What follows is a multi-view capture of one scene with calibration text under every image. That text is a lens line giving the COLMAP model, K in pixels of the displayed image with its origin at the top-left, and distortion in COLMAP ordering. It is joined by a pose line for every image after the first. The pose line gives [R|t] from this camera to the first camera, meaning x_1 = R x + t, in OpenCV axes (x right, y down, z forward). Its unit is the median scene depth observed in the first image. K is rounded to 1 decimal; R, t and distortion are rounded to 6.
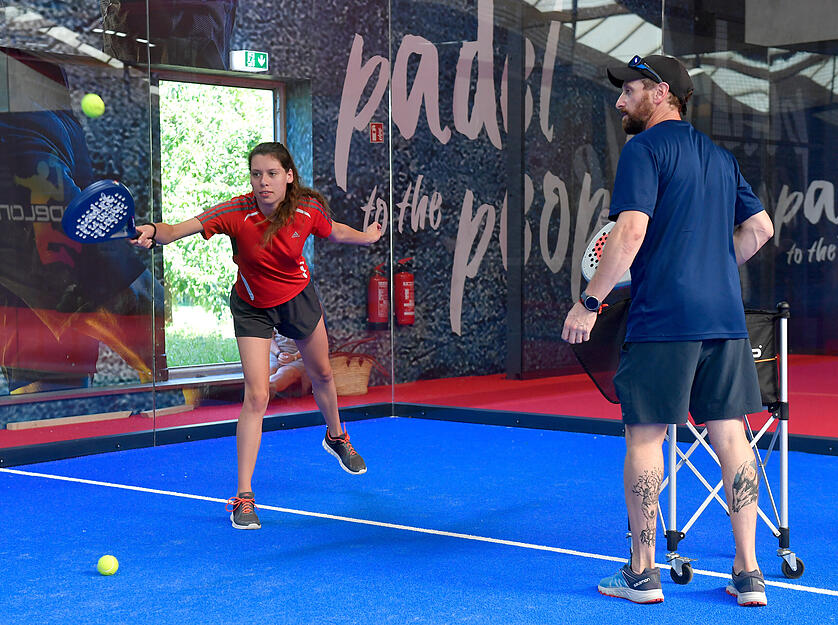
lens RADIAL K [[1608.5, 0, 409.1], [0, 1608.5, 328.6], [0, 0, 1]] dist [-0.025003, 0.000000]
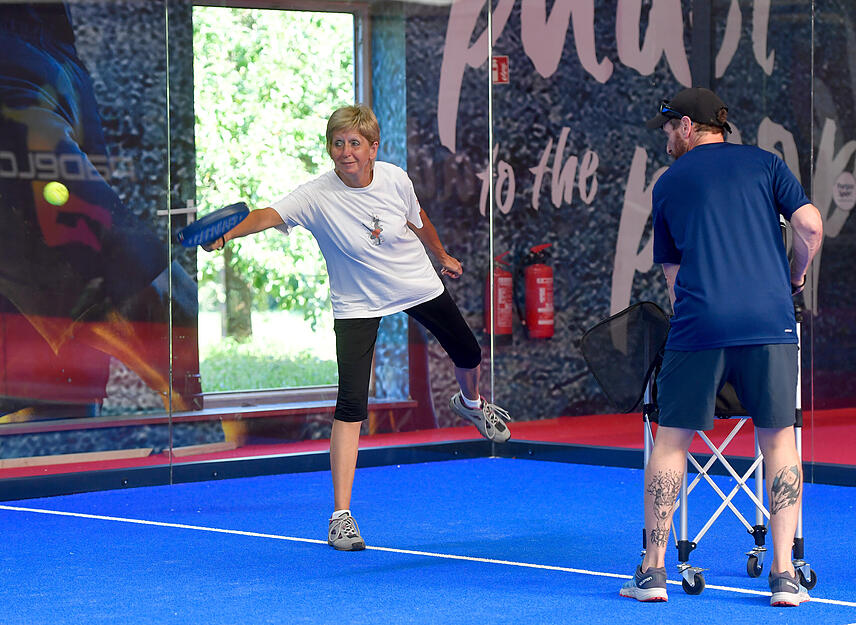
lens RADIAL K [[2718.1, 0, 428.2], [0, 2718.1, 312.1], [0, 0, 1]] dist [-0.054736, 0.000000]
pose [[0.996080, 0.000434, -0.088454, 0.056831], [-0.001984, 0.999846, -0.017438, 0.007537], [0.088432, 0.017545, 0.995928, -0.213598]]
